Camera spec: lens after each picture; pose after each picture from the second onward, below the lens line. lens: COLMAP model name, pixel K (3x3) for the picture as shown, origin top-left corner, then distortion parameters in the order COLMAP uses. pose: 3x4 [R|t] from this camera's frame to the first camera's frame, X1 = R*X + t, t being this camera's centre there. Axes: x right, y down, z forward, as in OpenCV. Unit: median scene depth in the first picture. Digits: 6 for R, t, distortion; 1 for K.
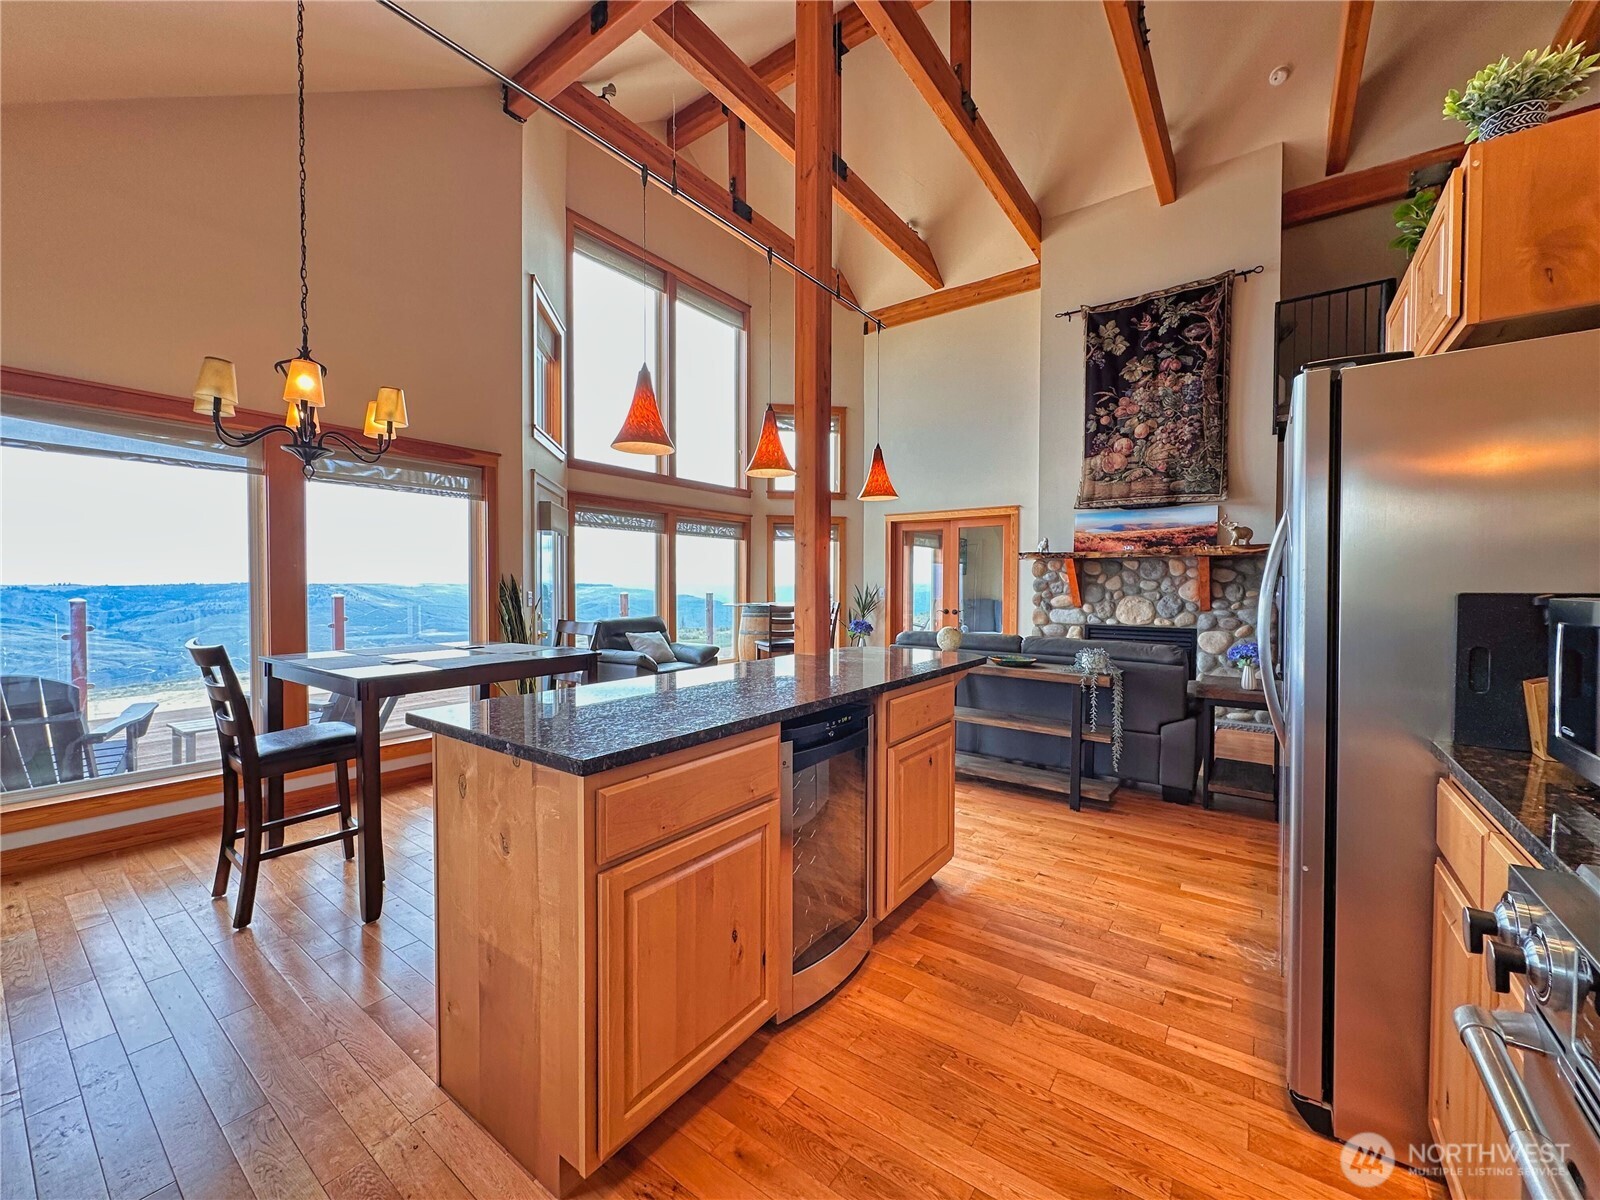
lens RADIAL K [[633.5, 0, 802.2], [0, 633.5, 599.0], [0, 0, 1]] dist [-0.001218, 0.000151]
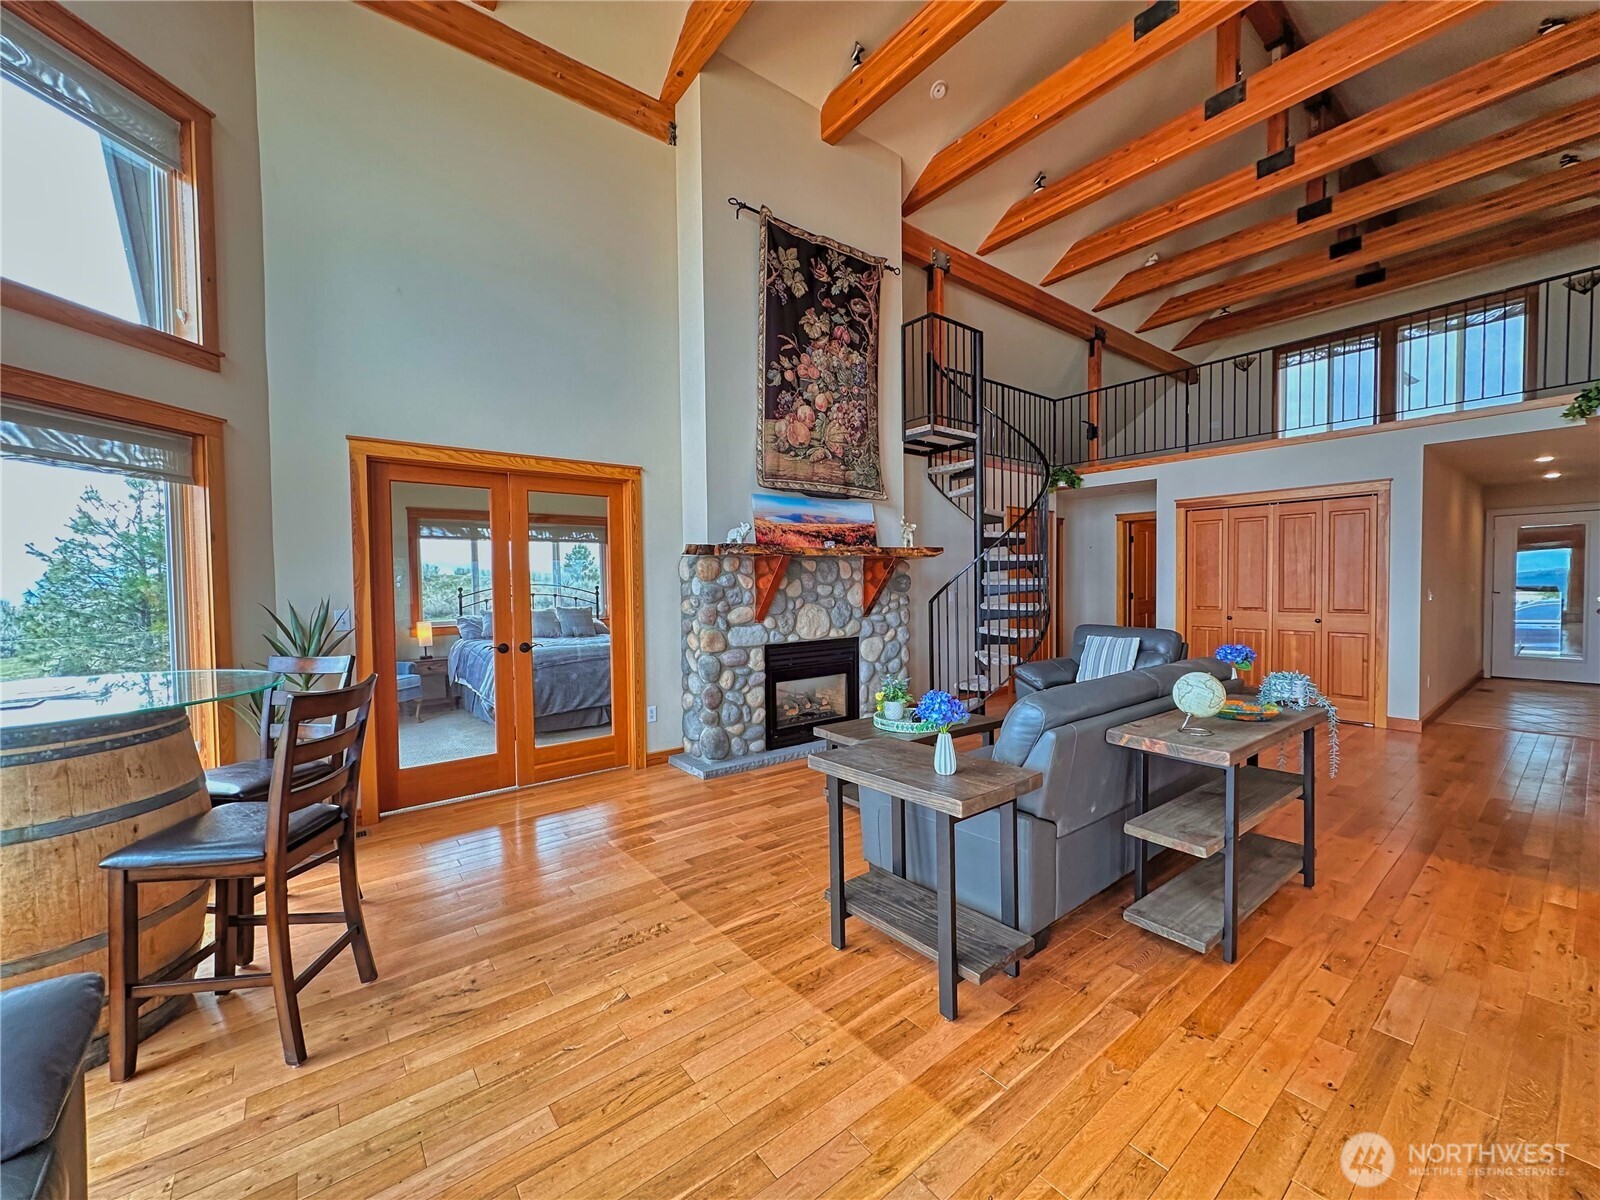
lens RADIAL K [[633.5, 0, 801.5], [0, 633.5, 596.8], [0, 0, 1]] dist [-0.001218, 0.000151]
pose [[0.268701, -0.032654, 0.962670, -0.266976], [0.034768, 0.999103, 0.024185, -0.034215], [-0.962596, 0.026971, 0.269596, 0.803664]]
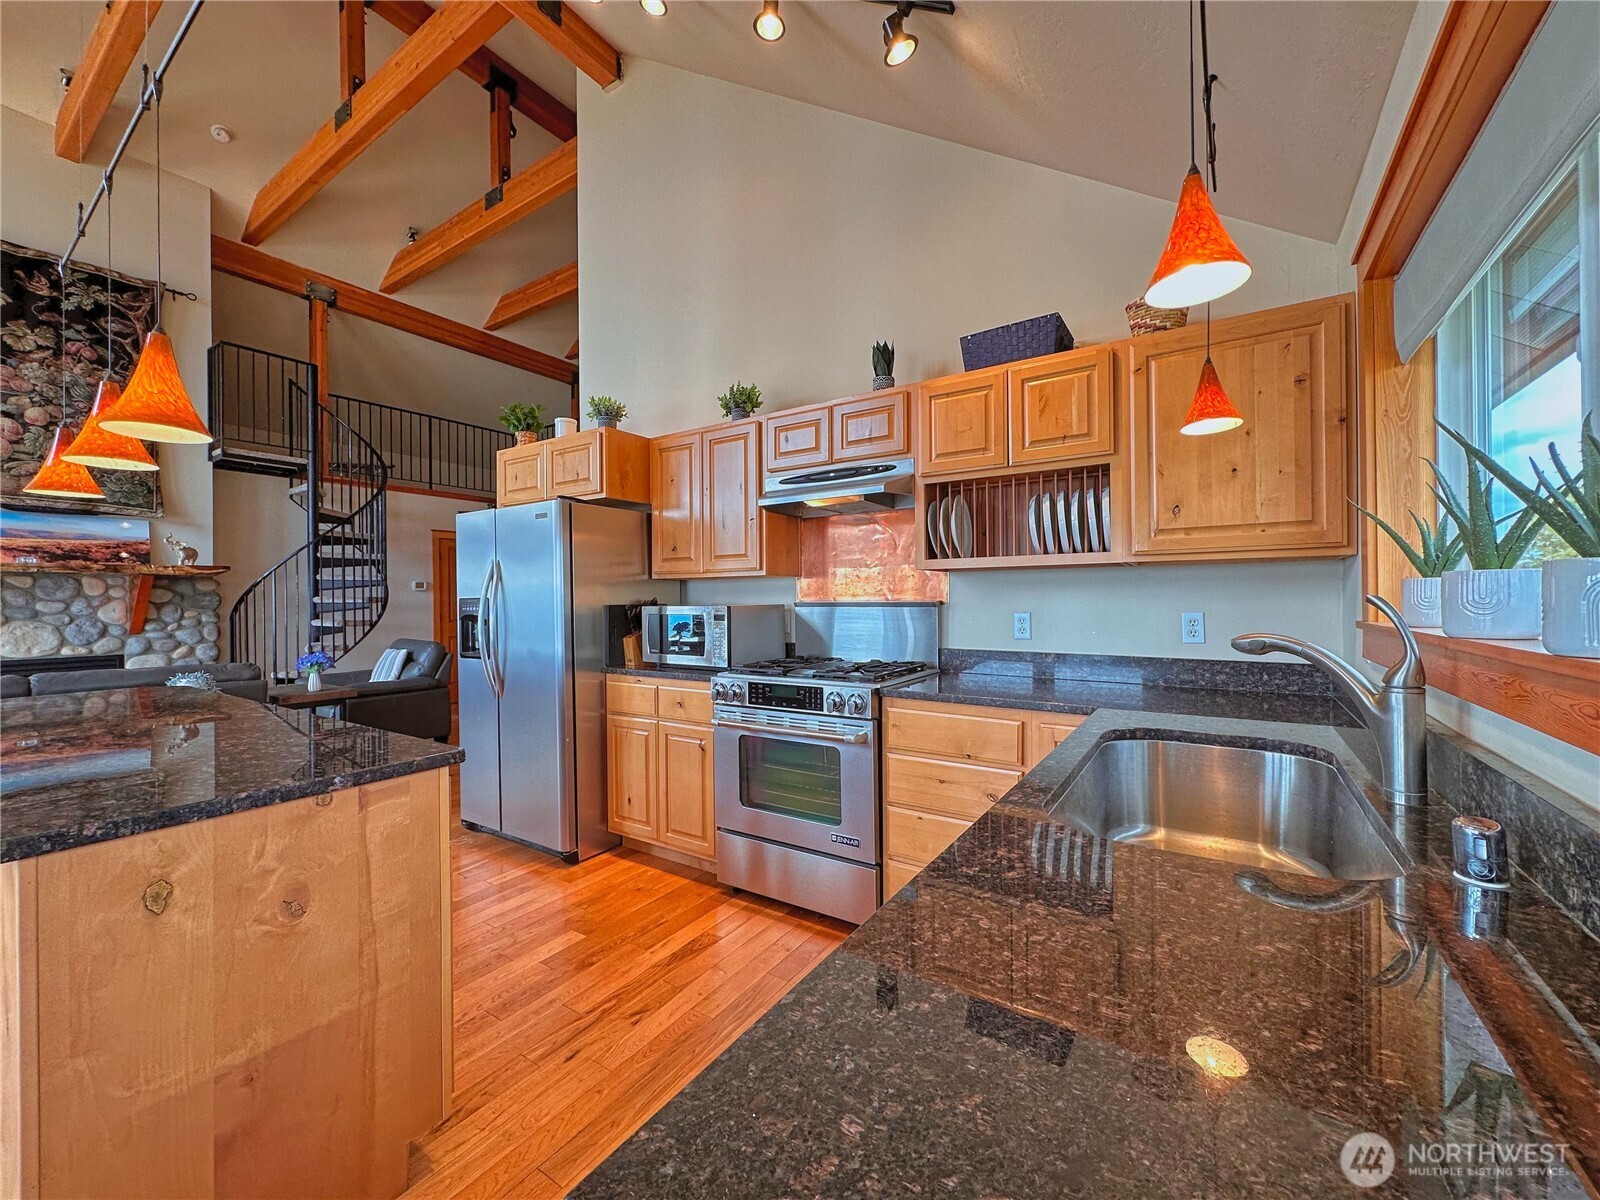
lens RADIAL K [[633.5, 0, 803.6], [0, 633.5, 599.7], [0, 0, 1]] dist [-0.001218, 0.000151]
pose [[-0.044751, -0.004515, 0.998988, -0.311900], [0.029036, 0.999561, 0.005818, -0.007612], [-0.998576, 0.029267, -0.044601, 0.066063]]
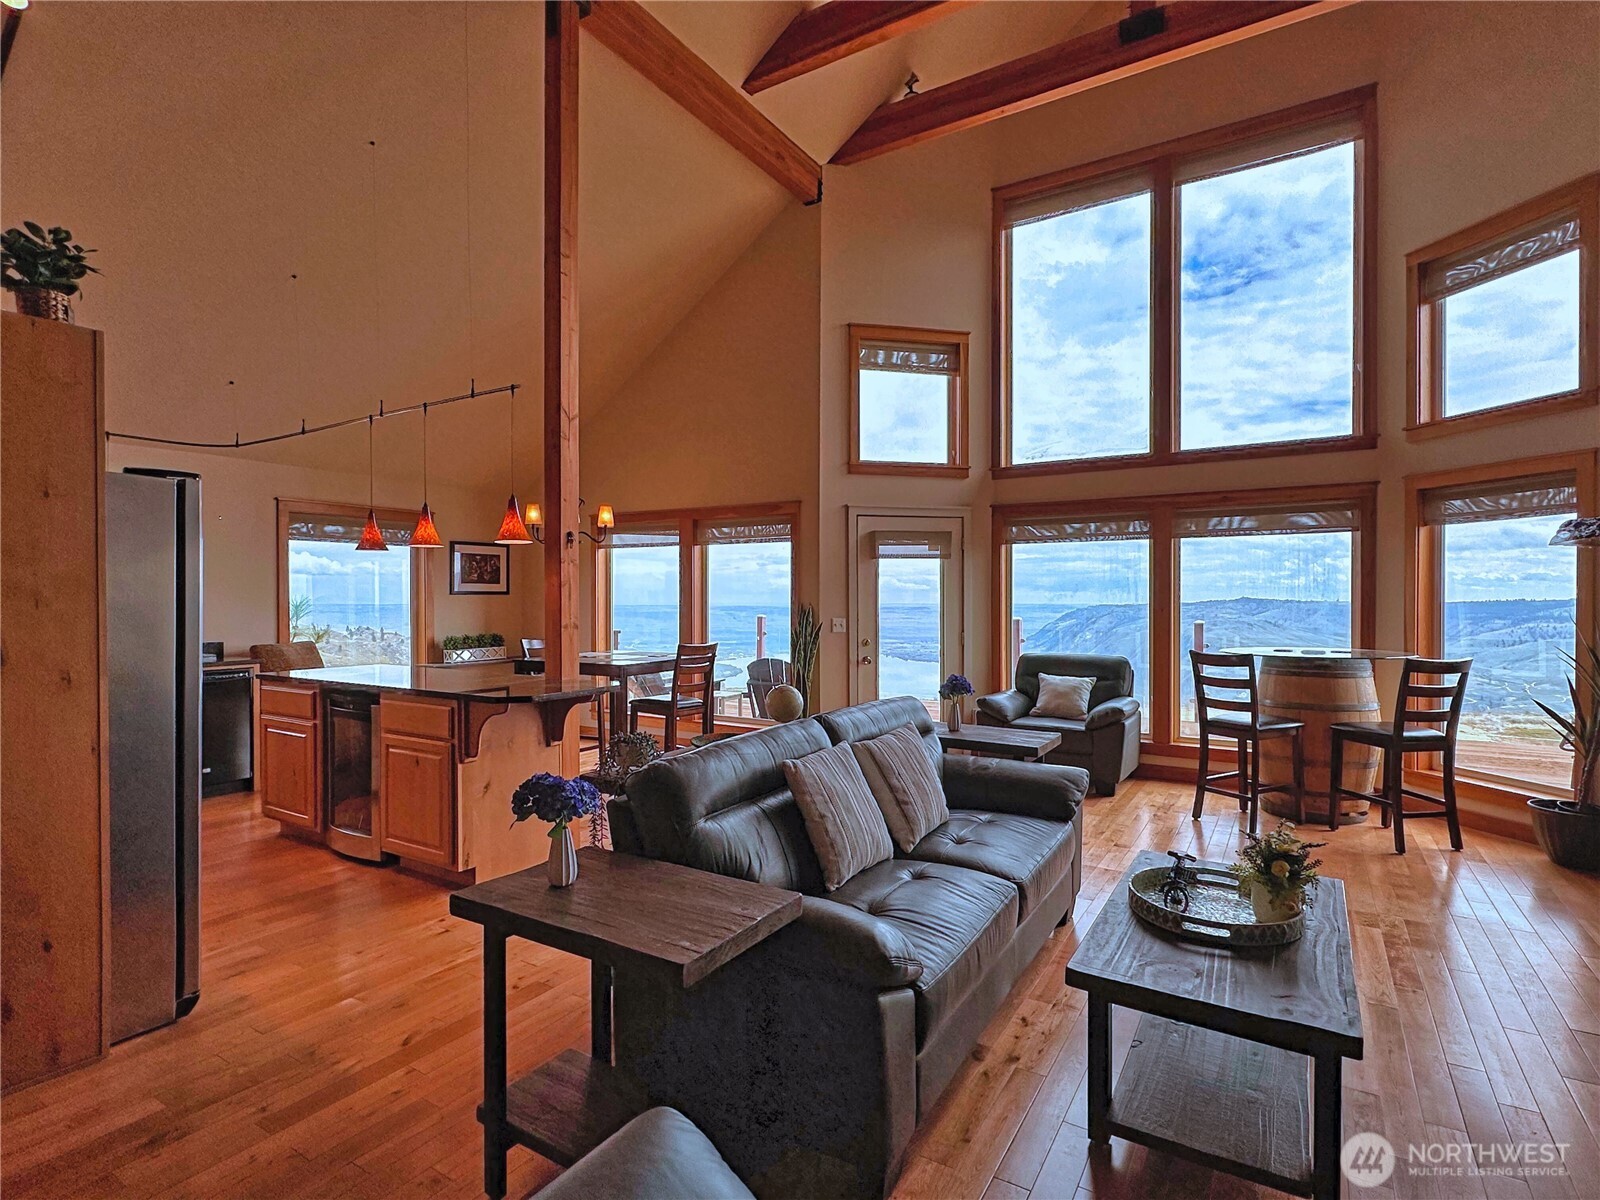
lens RADIAL K [[805.9, 0, 795.7], [0, 805.9, 605.9], [0, 0, 1]] dist [-0.006685, -0.000669]
pose [[0.072073, 0.005017, -0.997387, 0.728716], [-0.024041, 0.999706, 0.003291, -0.028410], [0.997110, 0.023741, 0.072172, 0.644270]]
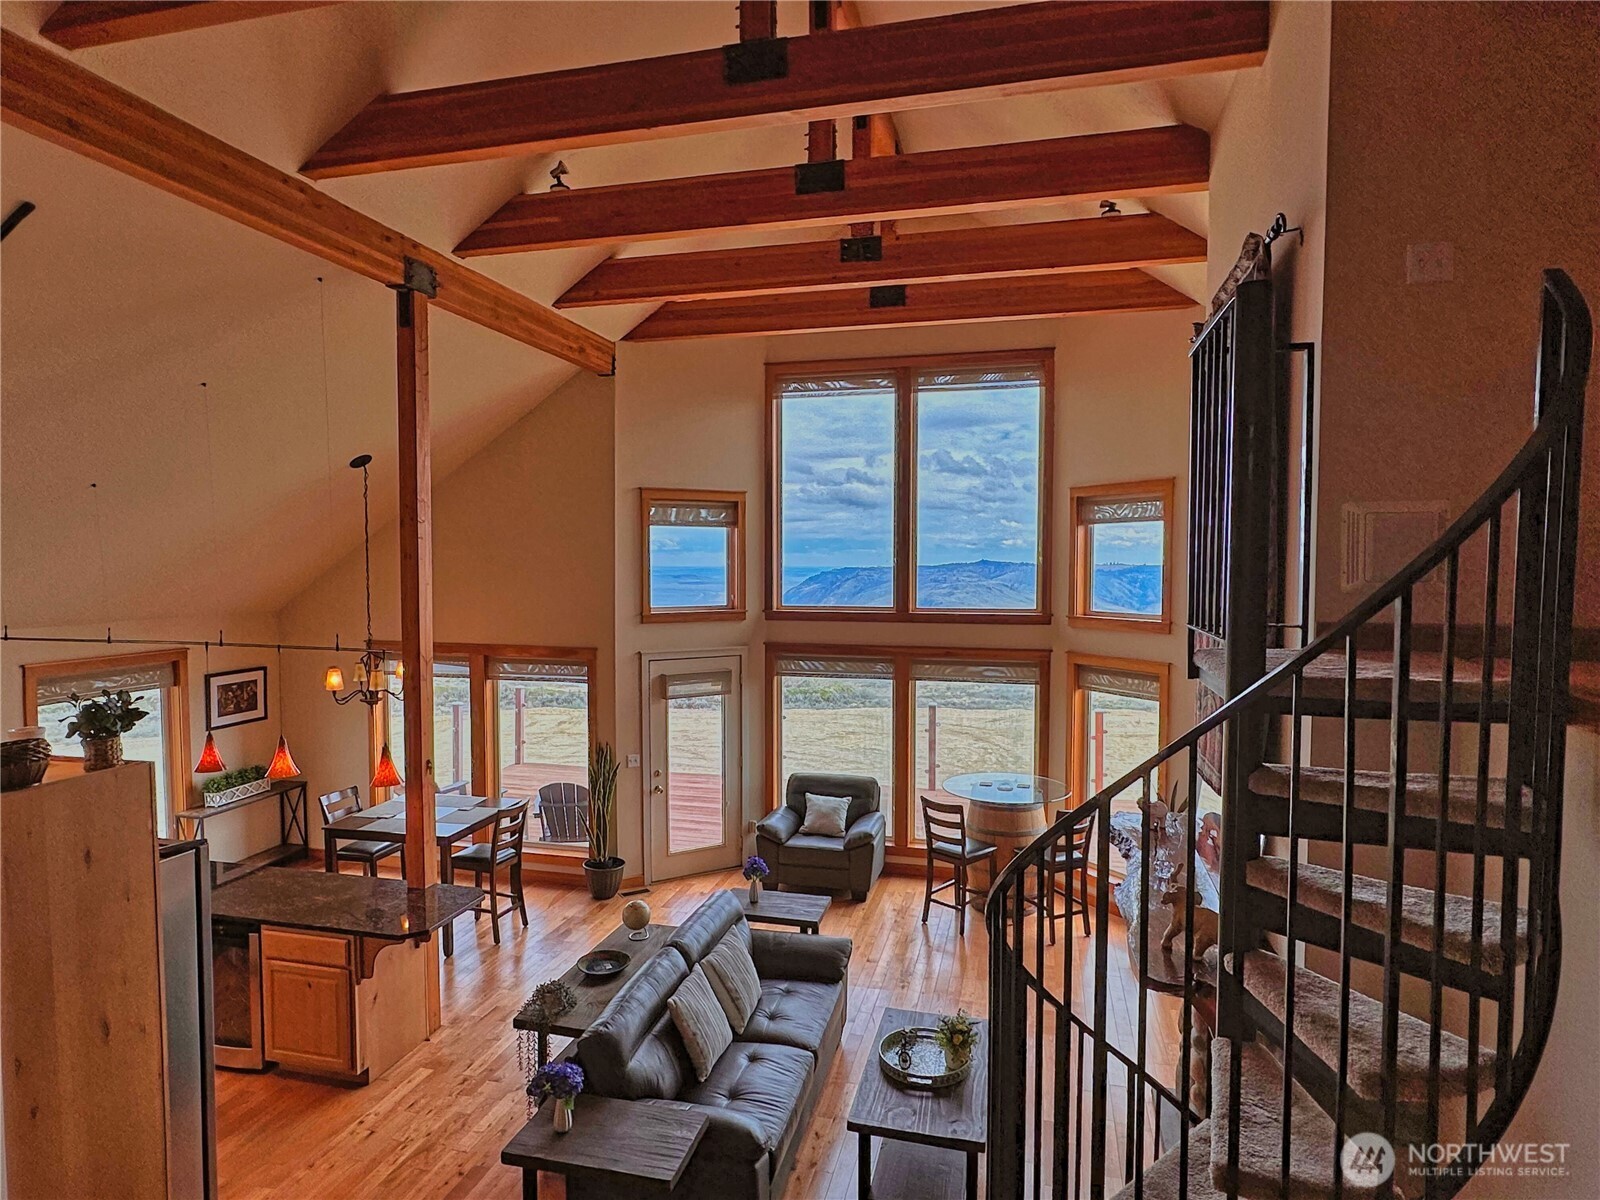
lens RADIAL K [[925.8, 0, 795.4], [0, 925.8, 610.2], [0, 0, 1]] dist [-0.007952, 0.000733]
pose [[0.371362, 0.044761, -0.927409, 1.006365], [-0.022841, 0.998975, 0.039069, -0.280892], [0.928207, 0.006674, 0.372004, 0.492364]]
